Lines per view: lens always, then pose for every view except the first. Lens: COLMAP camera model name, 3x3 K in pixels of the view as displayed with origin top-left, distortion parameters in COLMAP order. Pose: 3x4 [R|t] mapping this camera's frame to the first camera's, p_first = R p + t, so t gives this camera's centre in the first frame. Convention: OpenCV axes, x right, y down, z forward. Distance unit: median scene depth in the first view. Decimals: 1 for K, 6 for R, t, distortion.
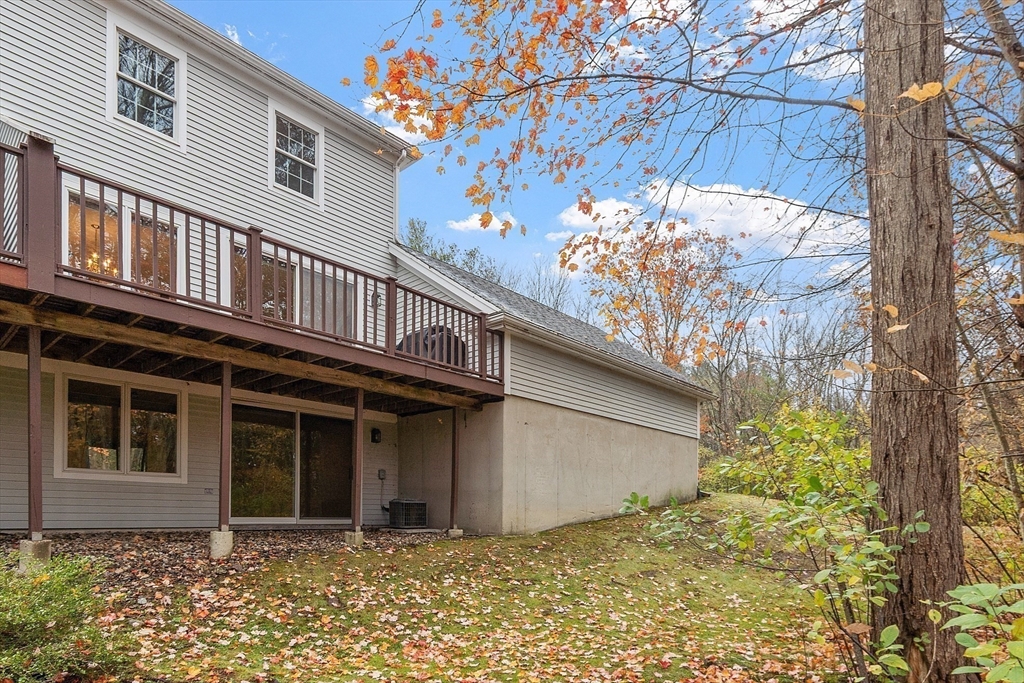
lens RADIAL K [[543.8, 0, 523.3], [0, 543.8, 344.4], [0, 0, 1]] dist [0.001104, -0.000062]
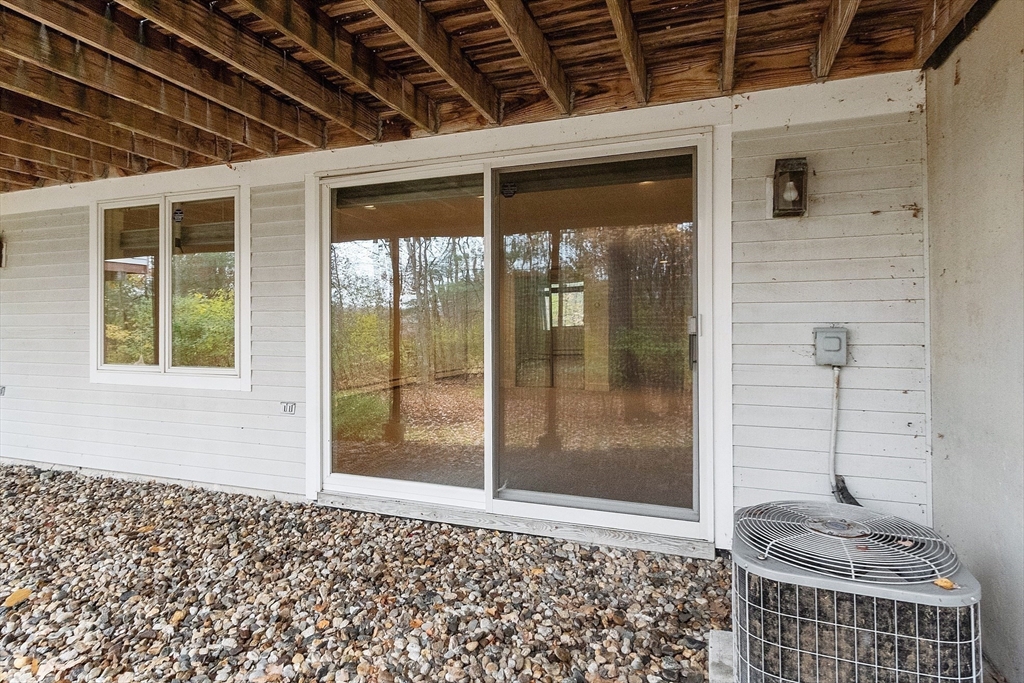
lens RADIAL K [[543.8, 0, 523.3], [0, 543.8, 344.4], [0, 0, 1]] dist [0.001104, -0.000062]
pose [[0.385738, 0.034177, -0.921975, -0.101977], [0.286388, 0.945515, 0.154869, 0.173092], [0.877034, -0.323781, 0.354933, 0.842967]]
